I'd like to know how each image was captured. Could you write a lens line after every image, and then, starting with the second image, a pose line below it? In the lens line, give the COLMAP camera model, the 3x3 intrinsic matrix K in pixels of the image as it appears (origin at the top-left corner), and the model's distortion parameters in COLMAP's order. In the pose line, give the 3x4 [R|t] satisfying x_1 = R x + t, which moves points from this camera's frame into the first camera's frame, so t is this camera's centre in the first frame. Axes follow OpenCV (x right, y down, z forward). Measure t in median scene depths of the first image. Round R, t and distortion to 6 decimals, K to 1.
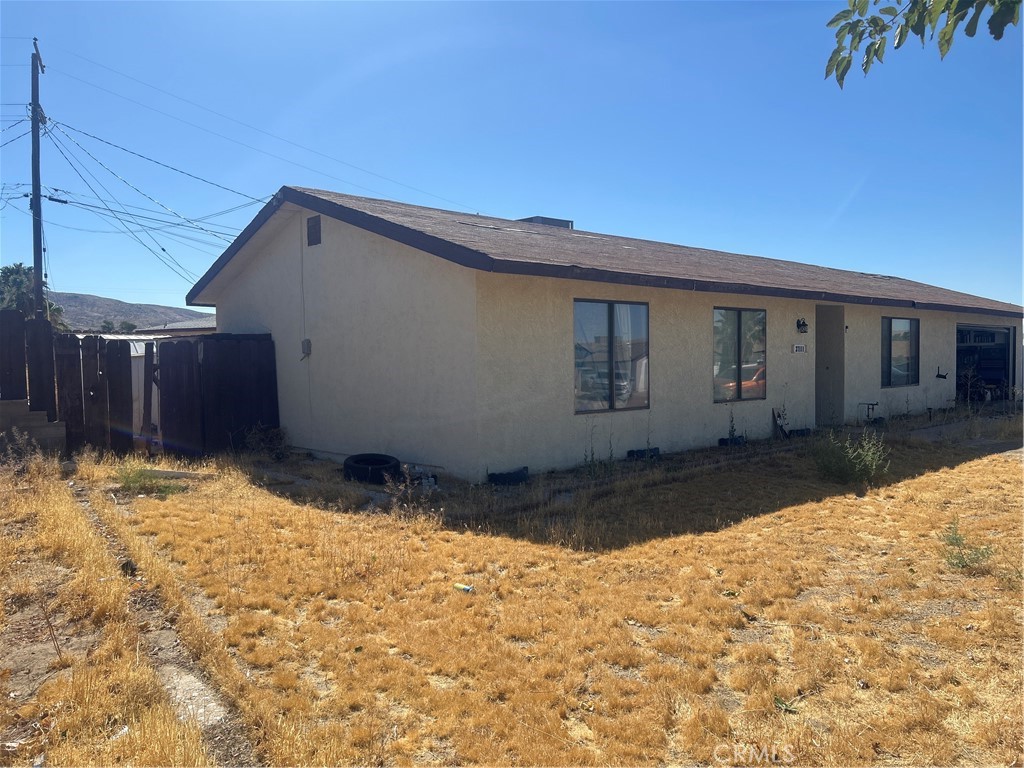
lens RADIAL K [[774.7, 0, 510.1], [0, 774.7, 384.1], [0, 0, 1]] dist [0.046938, -0.045792]
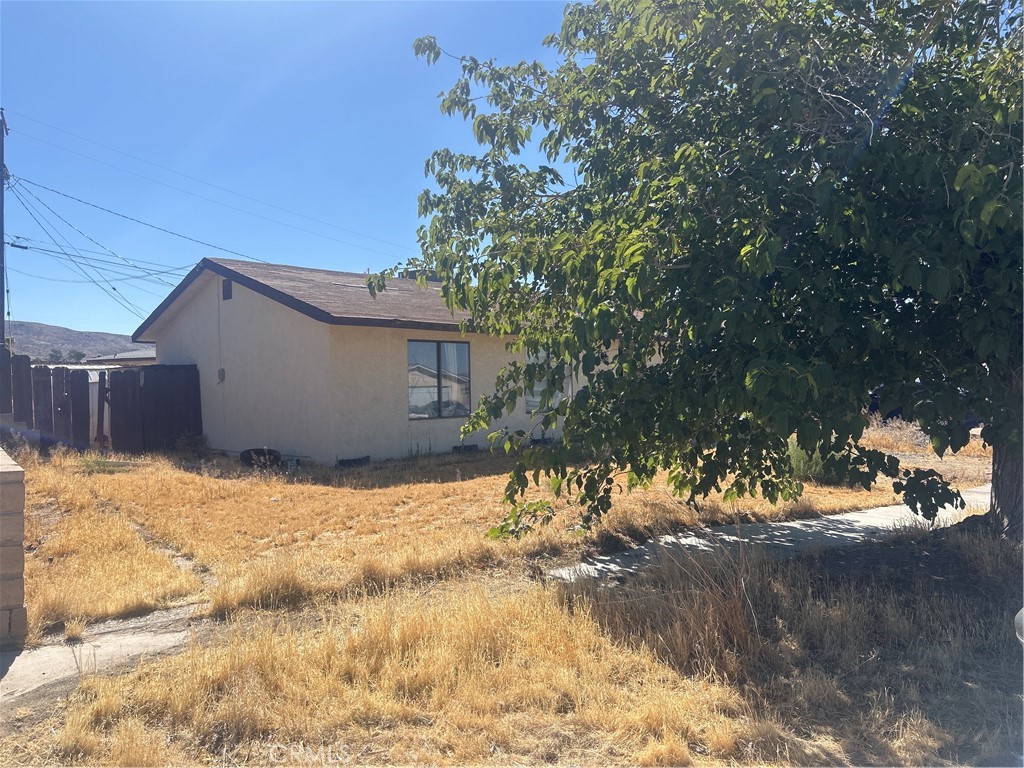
lens RADIAL K [[774.7, 0, 510.1], [0, 774.7, 384.1], [0, 0, 1]] dist [0.046938, -0.045792]
pose [[0.998617, -0.005641, 0.052277, 0.165368], [0.007430, 0.999391, -0.034100, 0.019027], [-0.052052, 0.034441, 0.998050, -0.373470]]
